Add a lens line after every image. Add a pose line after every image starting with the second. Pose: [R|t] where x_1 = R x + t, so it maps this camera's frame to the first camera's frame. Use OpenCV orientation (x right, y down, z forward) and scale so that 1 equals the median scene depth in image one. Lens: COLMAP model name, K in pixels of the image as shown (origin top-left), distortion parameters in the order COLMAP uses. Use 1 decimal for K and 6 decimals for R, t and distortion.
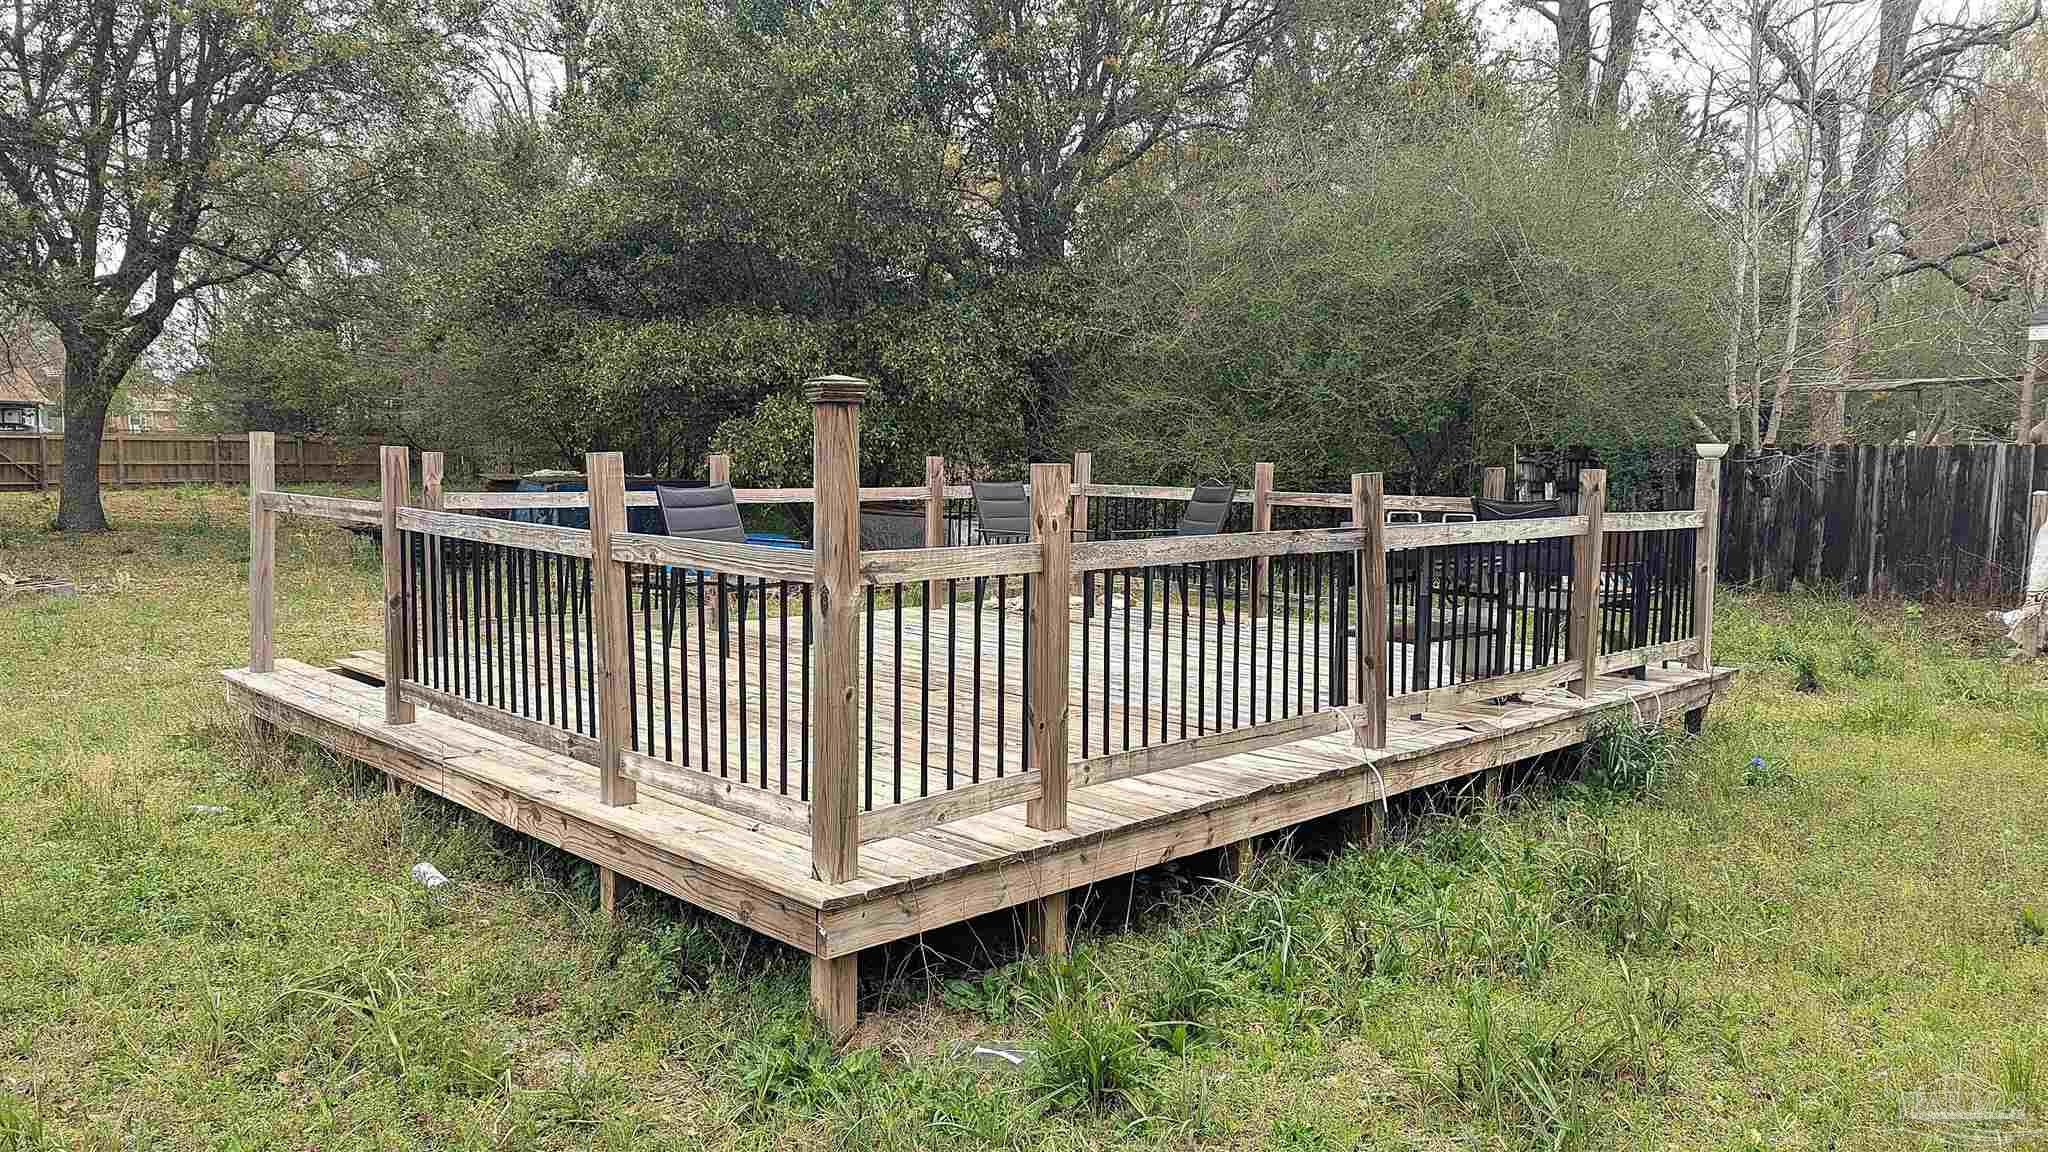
lens RADIAL K [[1454.6, 0, 1022.9], [0, 1454.6, 584.0], [0, 0, 1]] dist [0.066183, 0.000145]
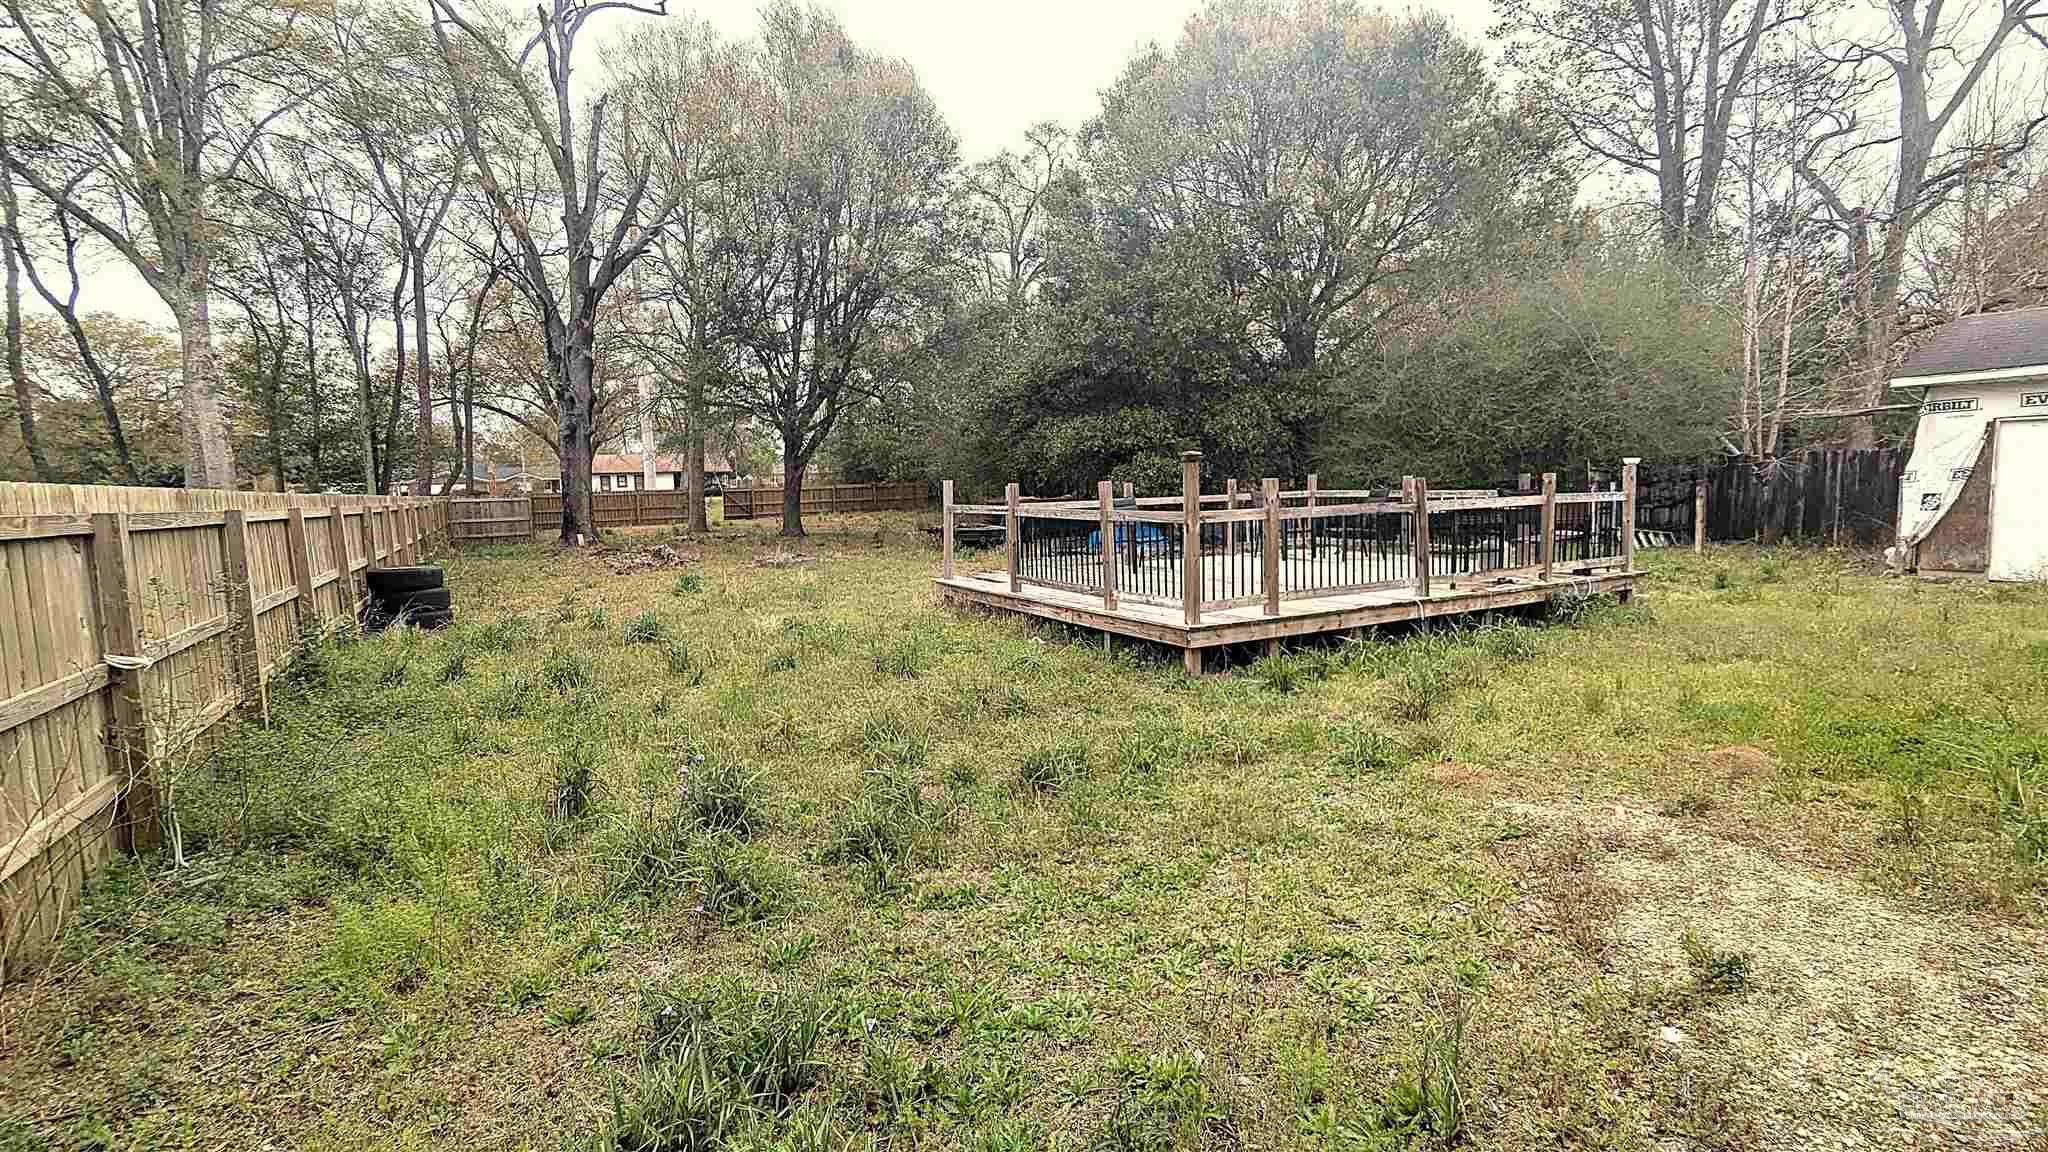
lens RADIAL K [[952.2, 0, 1003.9], [0, 952.2, 577.9], [0, 0, 1]] dist [0.001836, -0.000406]
pose [[0.954361, -0.009270, -0.298512, 0.050651], [0.012274, 0.999891, 0.008191, 0.055283], [0.298403, -0.011481, 0.954371, -0.580022]]
